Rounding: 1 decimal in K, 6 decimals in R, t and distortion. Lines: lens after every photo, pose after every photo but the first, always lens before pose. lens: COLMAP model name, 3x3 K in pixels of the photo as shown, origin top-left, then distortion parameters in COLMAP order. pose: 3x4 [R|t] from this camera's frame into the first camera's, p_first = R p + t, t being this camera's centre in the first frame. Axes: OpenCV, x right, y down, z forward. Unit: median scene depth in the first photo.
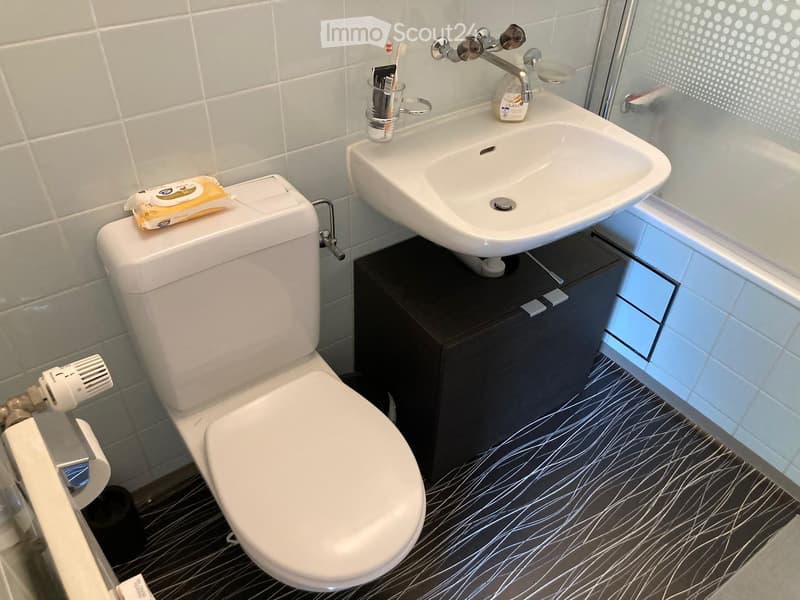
lens RADIAL K [[660.9, 0, 402.2], [0, 660.9, 333.4], [0, 0, 1]] dist [-0.010354, -0.015819]
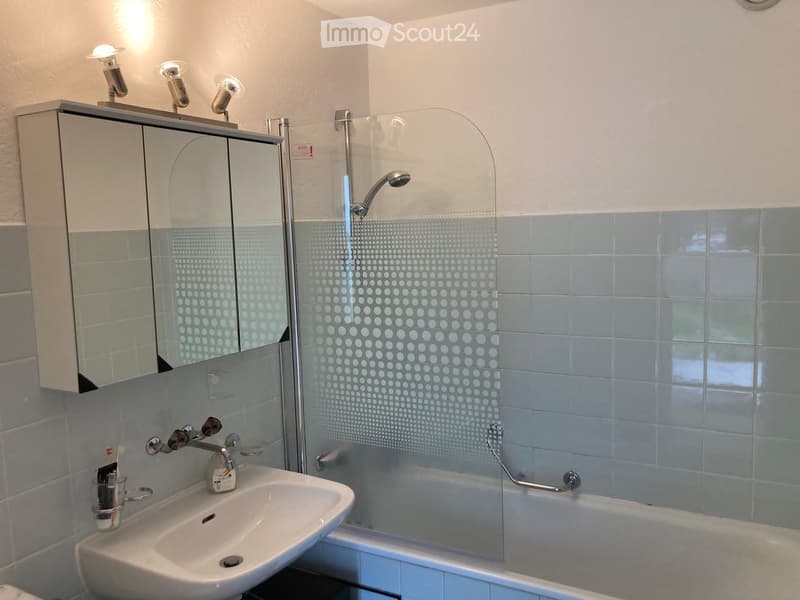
lens RADIAL K [[669.9, 0, 400.0], [0, 669.9, 300.0], [0, 0, 1]] dist [0.008985, 0.000273]
pose [[0.907029, -0.102174, 0.408484, -0.009687], [0.325069, 0.786528, -0.525075, 0.164236], [-0.267635, 0.609044, 0.746617, -0.231536]]
